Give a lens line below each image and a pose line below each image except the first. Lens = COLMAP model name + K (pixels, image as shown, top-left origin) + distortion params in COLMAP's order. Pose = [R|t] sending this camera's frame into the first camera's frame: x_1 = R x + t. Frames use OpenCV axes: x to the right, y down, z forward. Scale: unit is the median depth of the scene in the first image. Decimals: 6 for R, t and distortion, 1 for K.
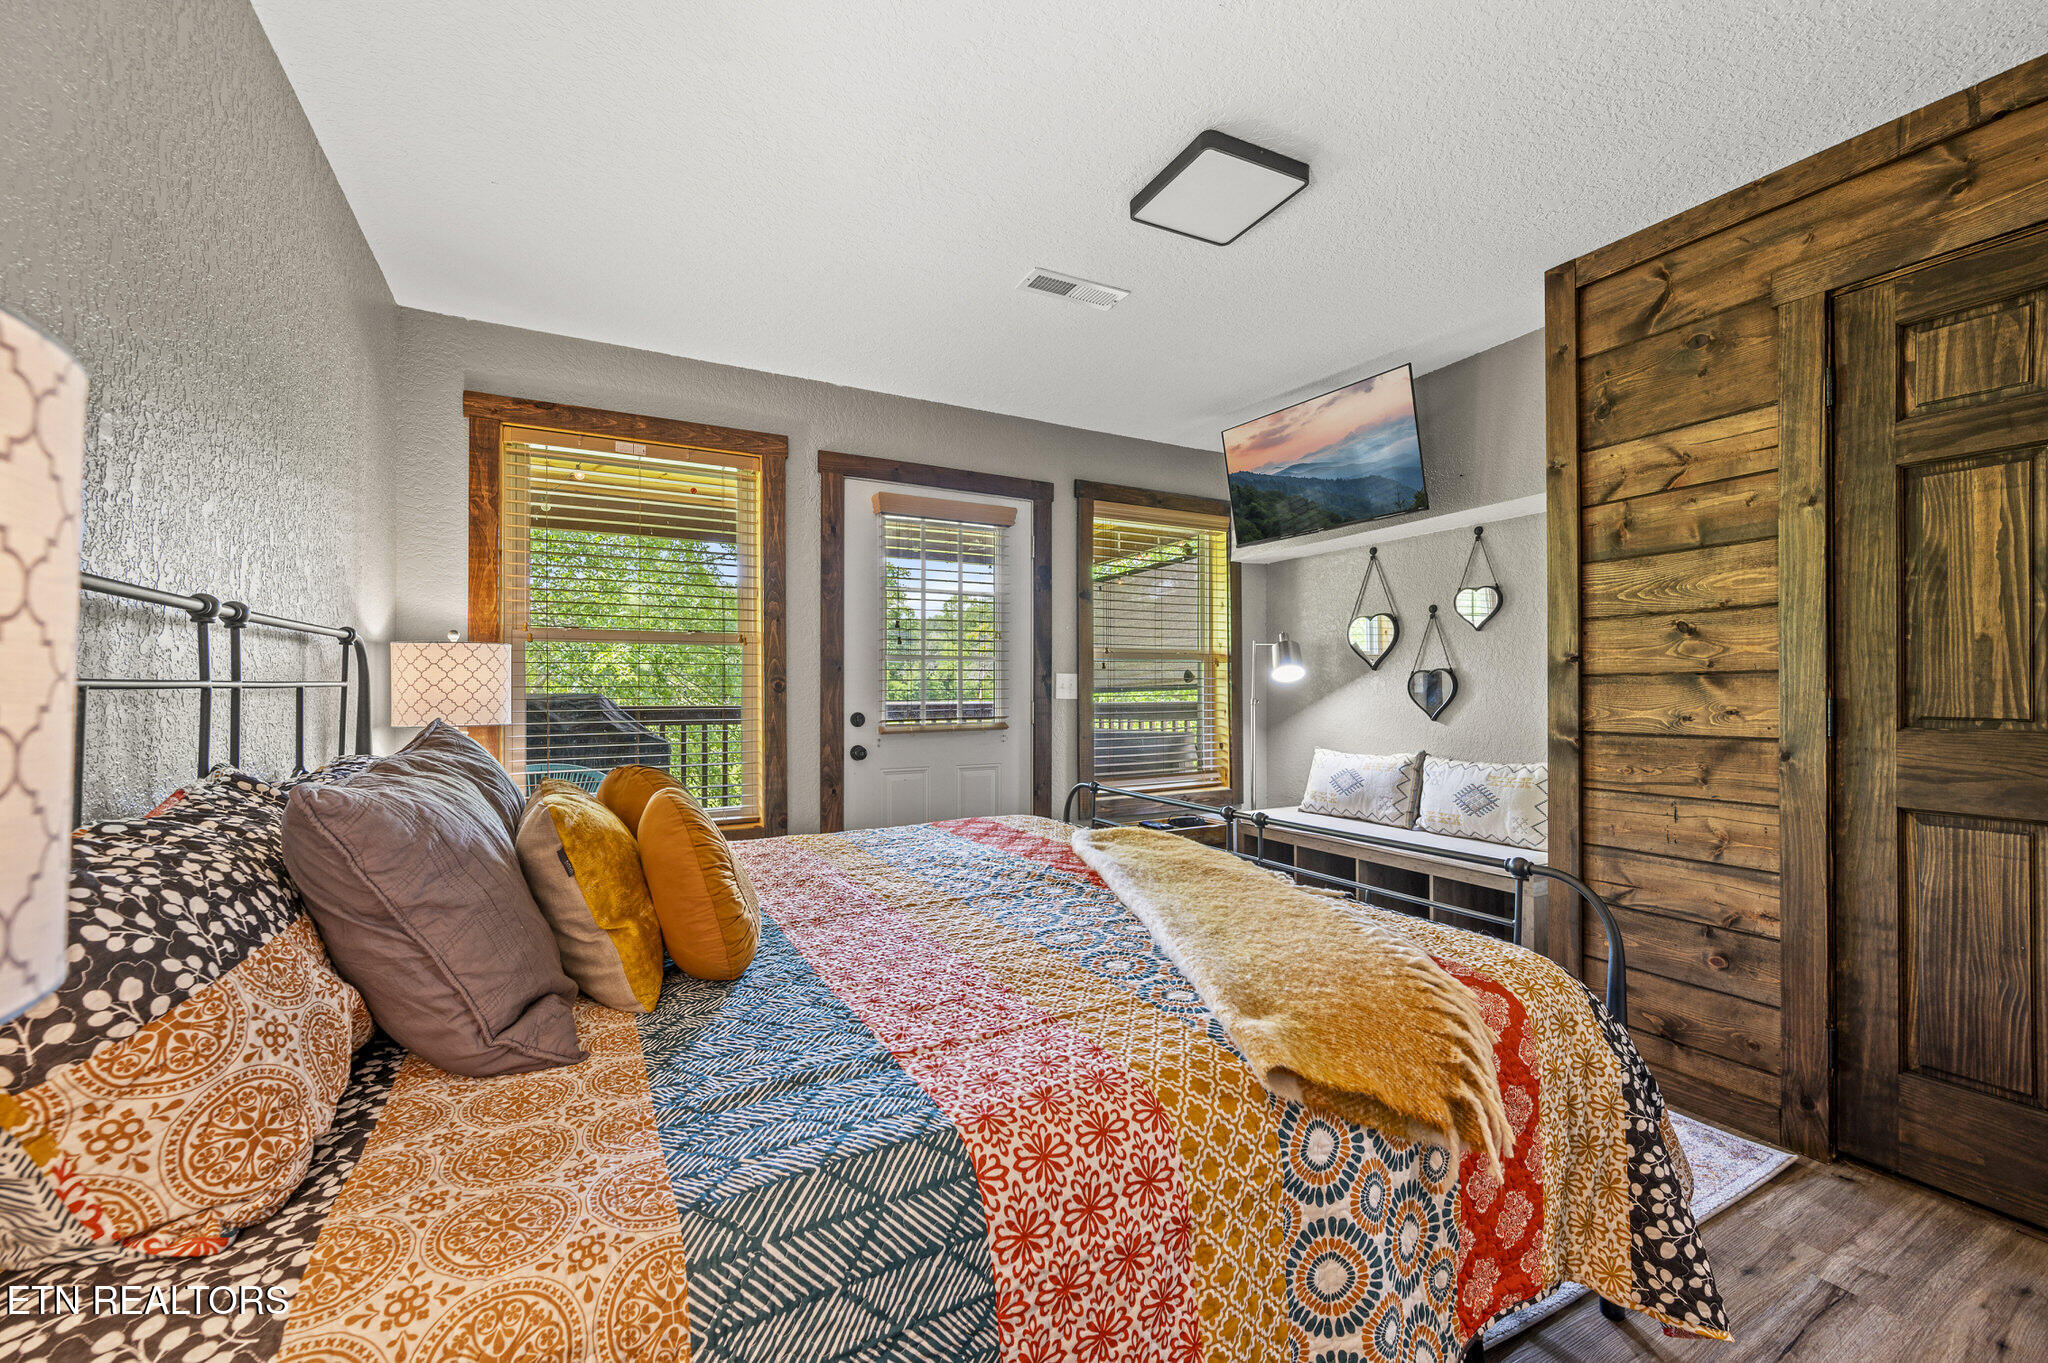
lens RADIAL K [[815.5, 0, 1009.8], [0, 815.5, 677.8], [0, 0, 1]] dist [0.000232, -0.000423]
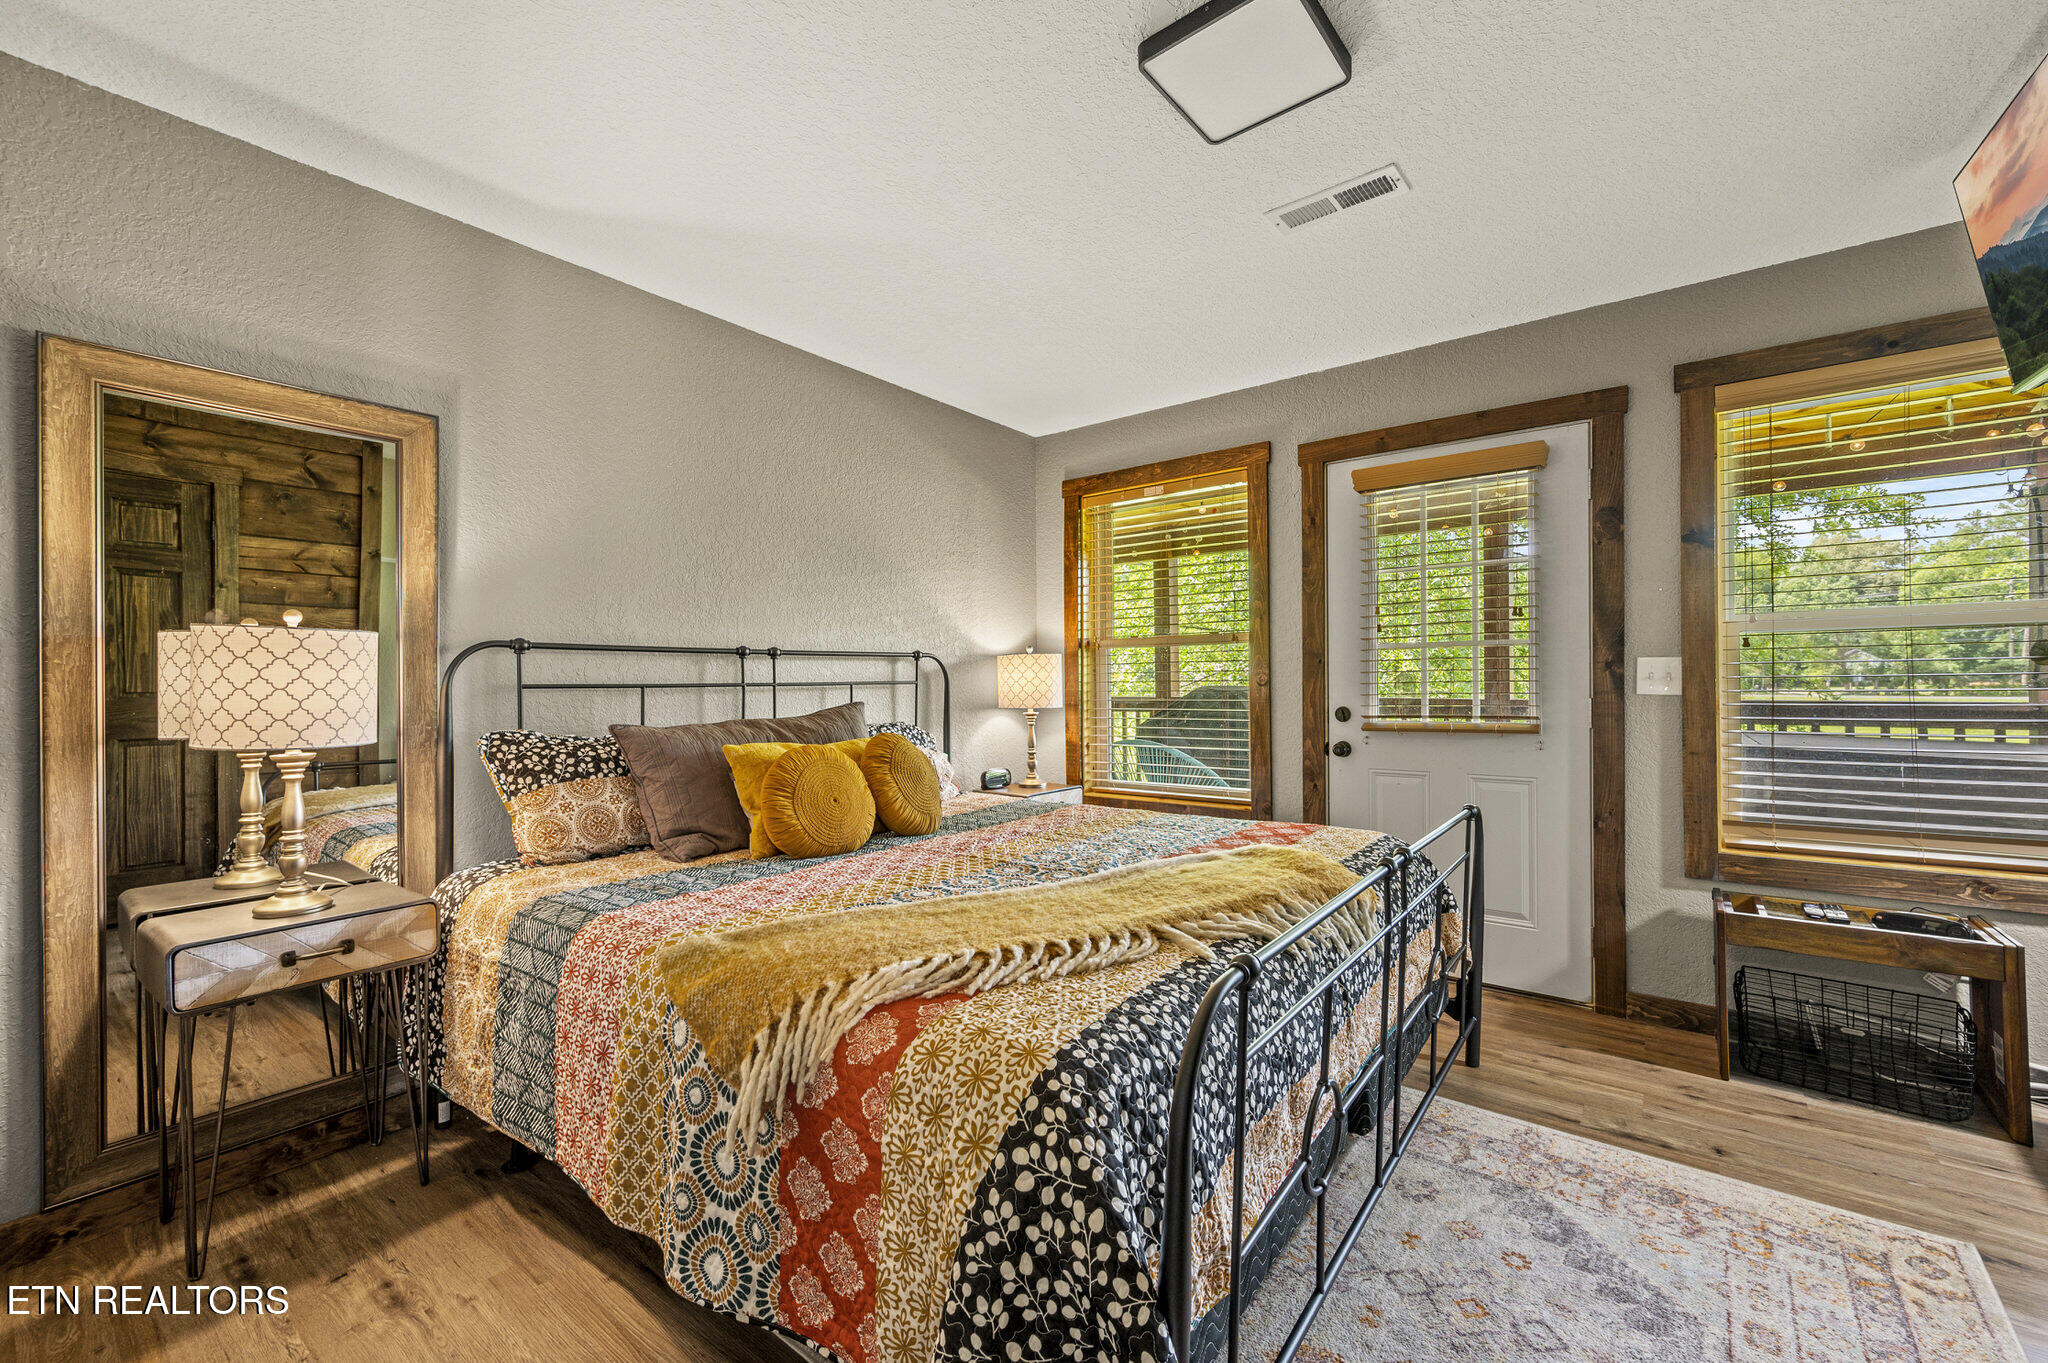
lens RADIAL K [[798.7, 0, 1034.1], [0, 798.7, 688.8], [0, 0, 1]] dist [-0.000319, -0.000125]
pose [[0.426724, 0.004577, -0.904370, 0.515849], [0.020216, 0.999689, 0.014598, 0.000422], [0.904156, -0.024512, 0.426499, 0.276598]]
